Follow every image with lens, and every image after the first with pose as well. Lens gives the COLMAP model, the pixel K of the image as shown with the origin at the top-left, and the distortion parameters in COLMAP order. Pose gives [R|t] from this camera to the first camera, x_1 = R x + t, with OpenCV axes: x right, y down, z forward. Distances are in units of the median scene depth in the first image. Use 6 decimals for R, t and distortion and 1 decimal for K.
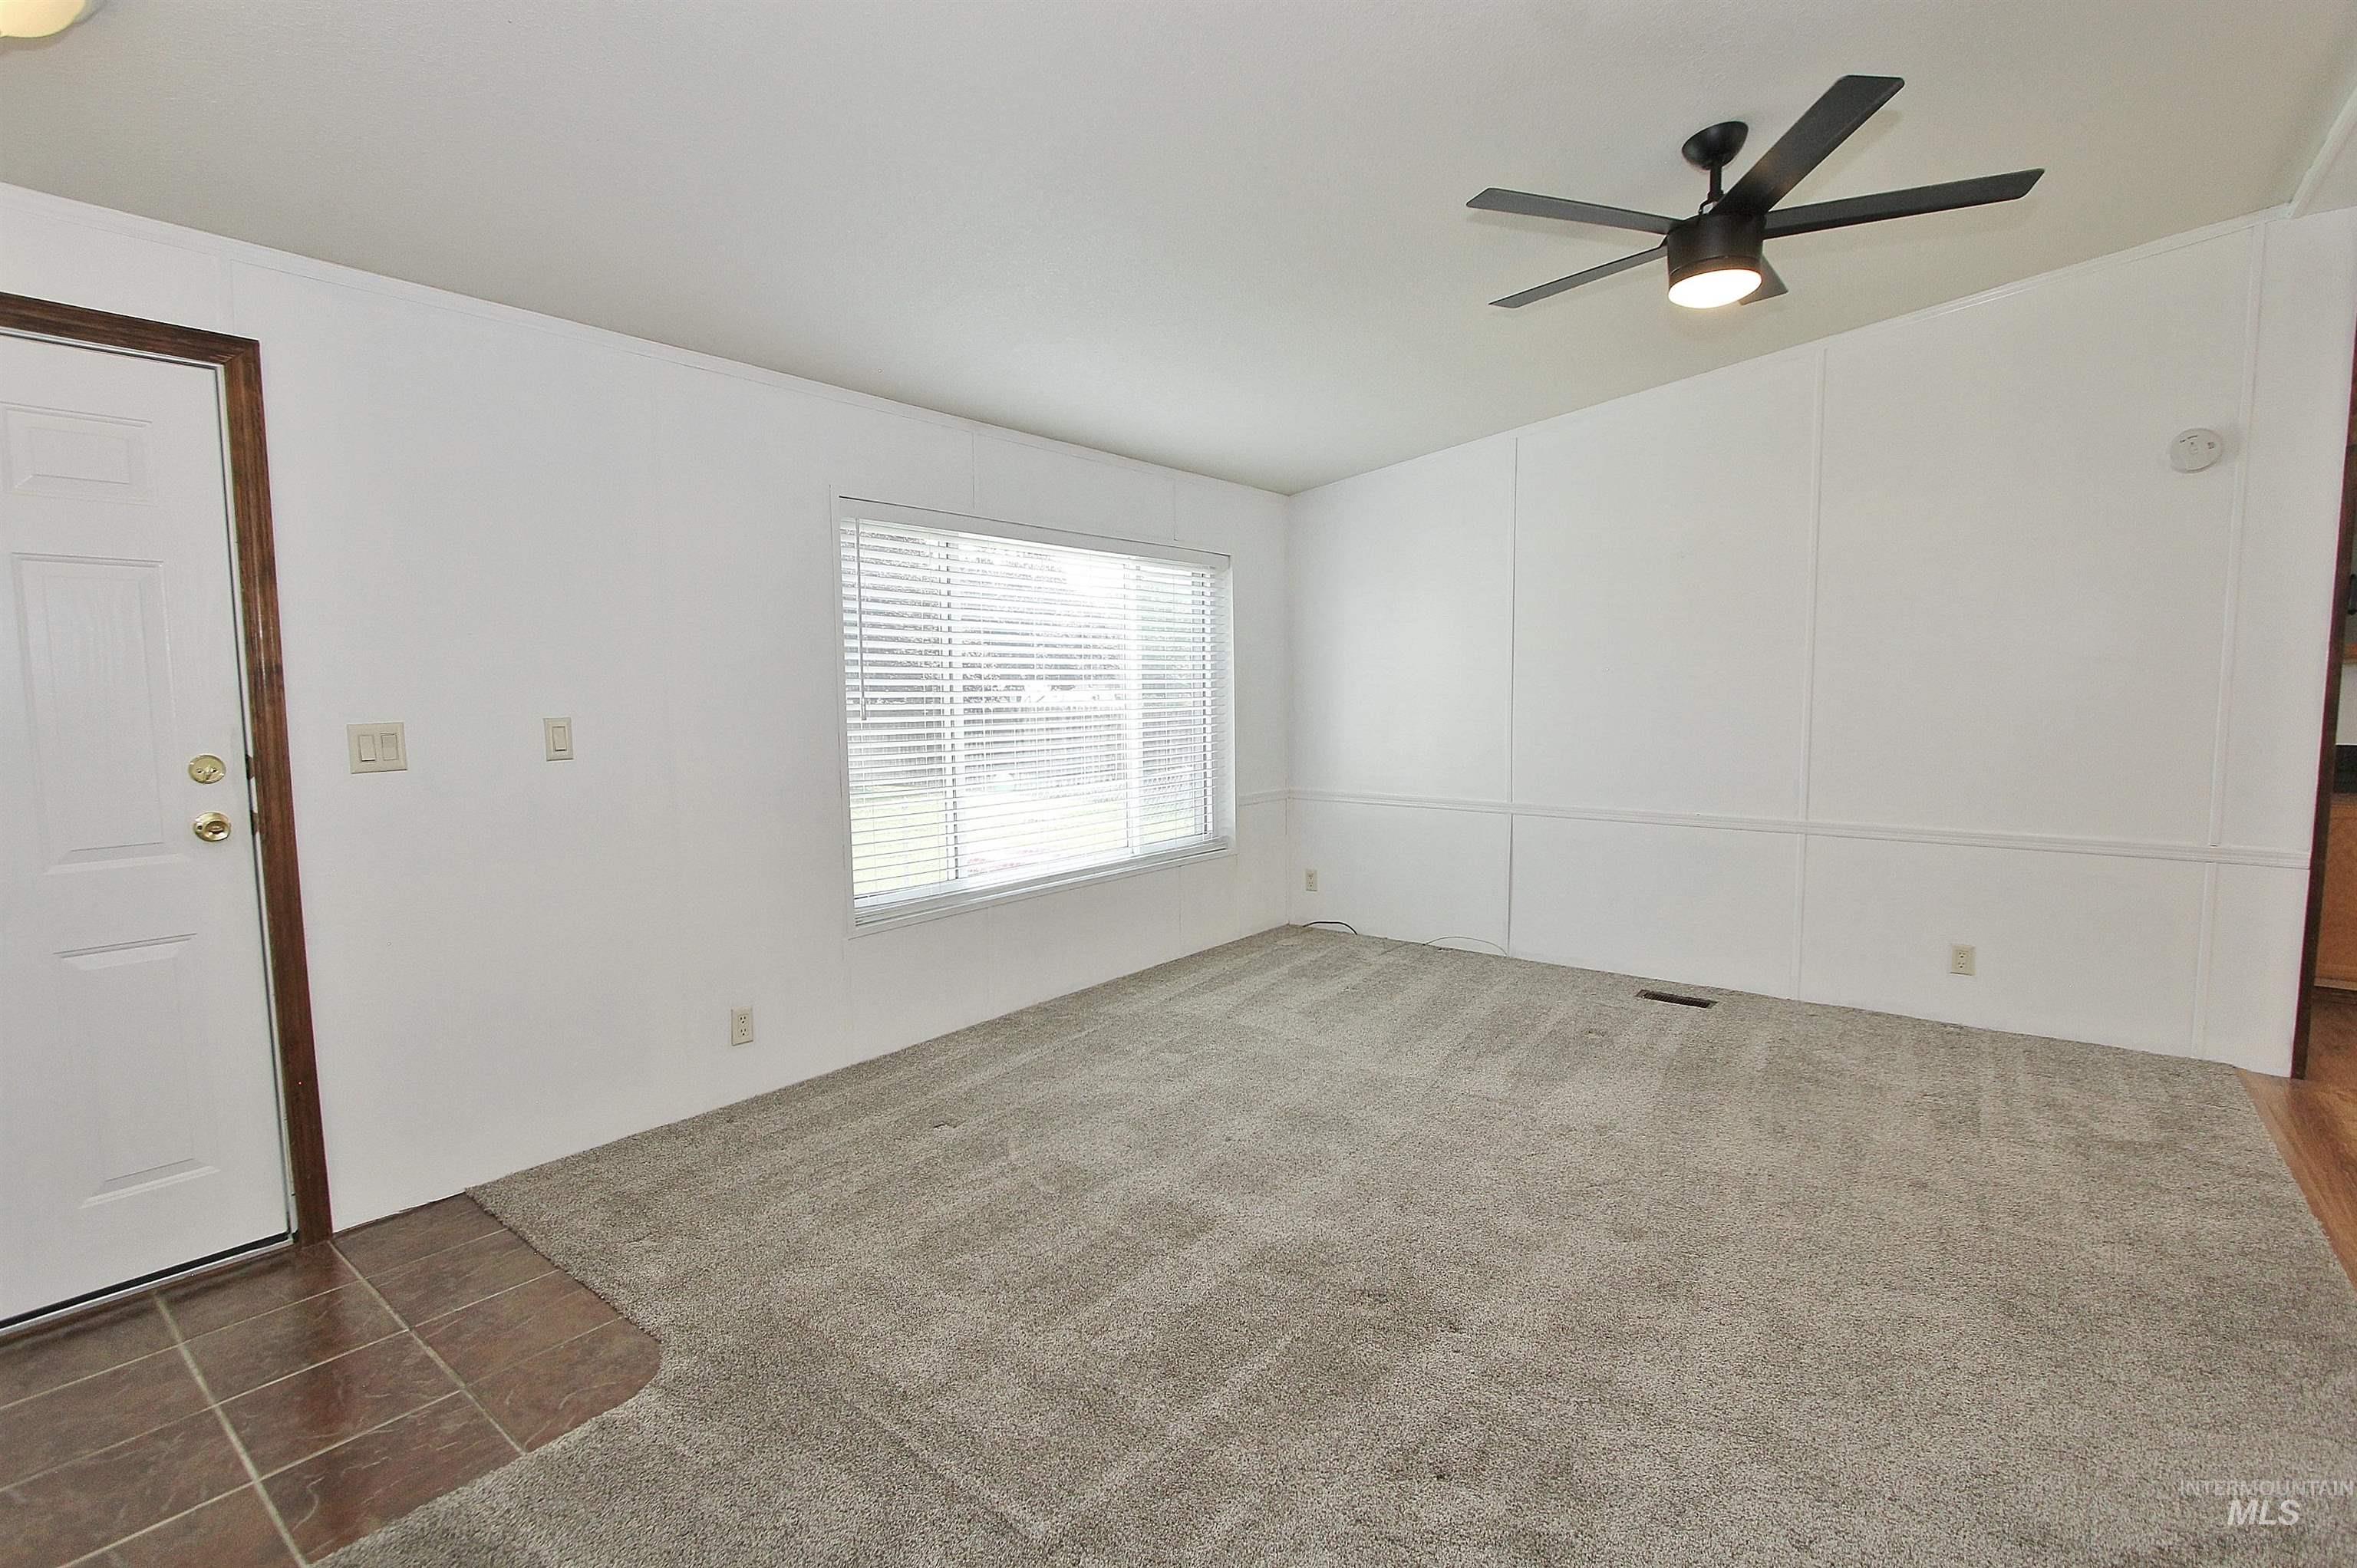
lens RADIAL K [[1078.5, 0, 1172.4], [0, 1078.5, 785.2], [0, 0, 1]] dist [-0.016518, 0.001941]
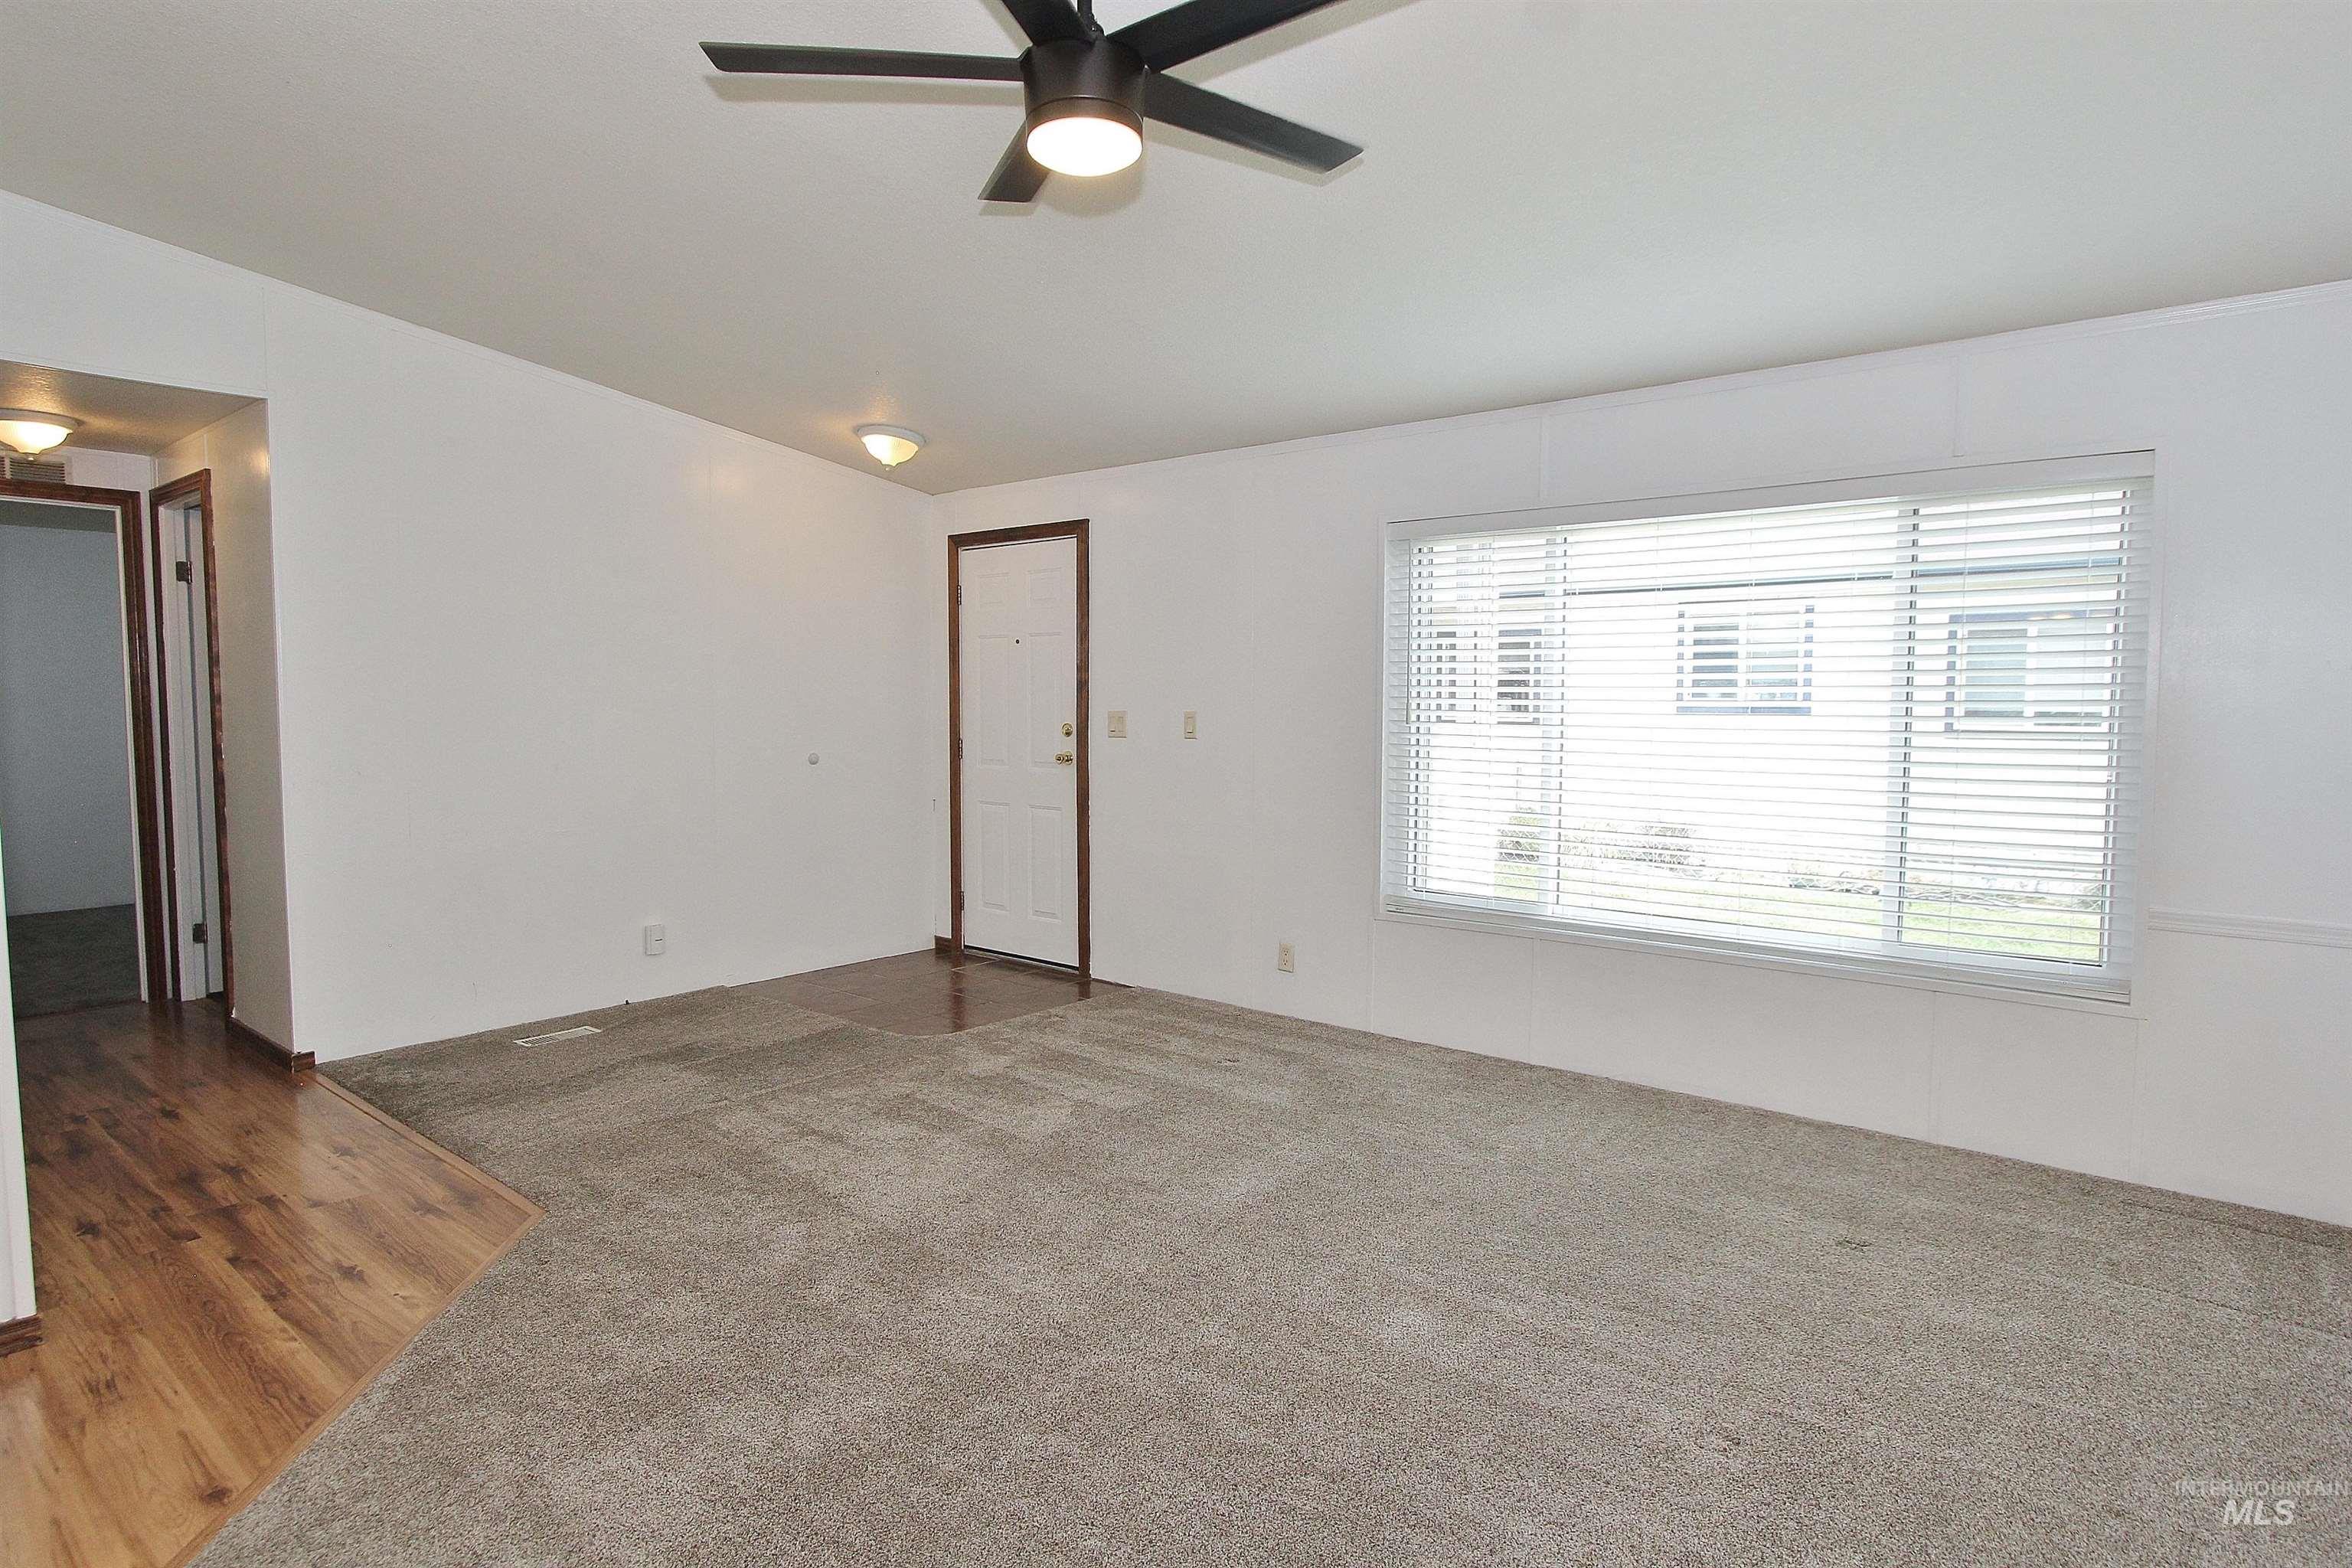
lens RADIAL K [[1251.3, 0, 1177.6], [0, 1251.3, 773.0], [0, 0, 1]] dist [0.003331, -0.000945]
pose [[-0.024995, 0.071164, -0.997151, 0.989902], [-0.087625, 0.993468, 0.073098, -0.083556], [0.995840, 0.089203, -0.018596, 0.817051]]
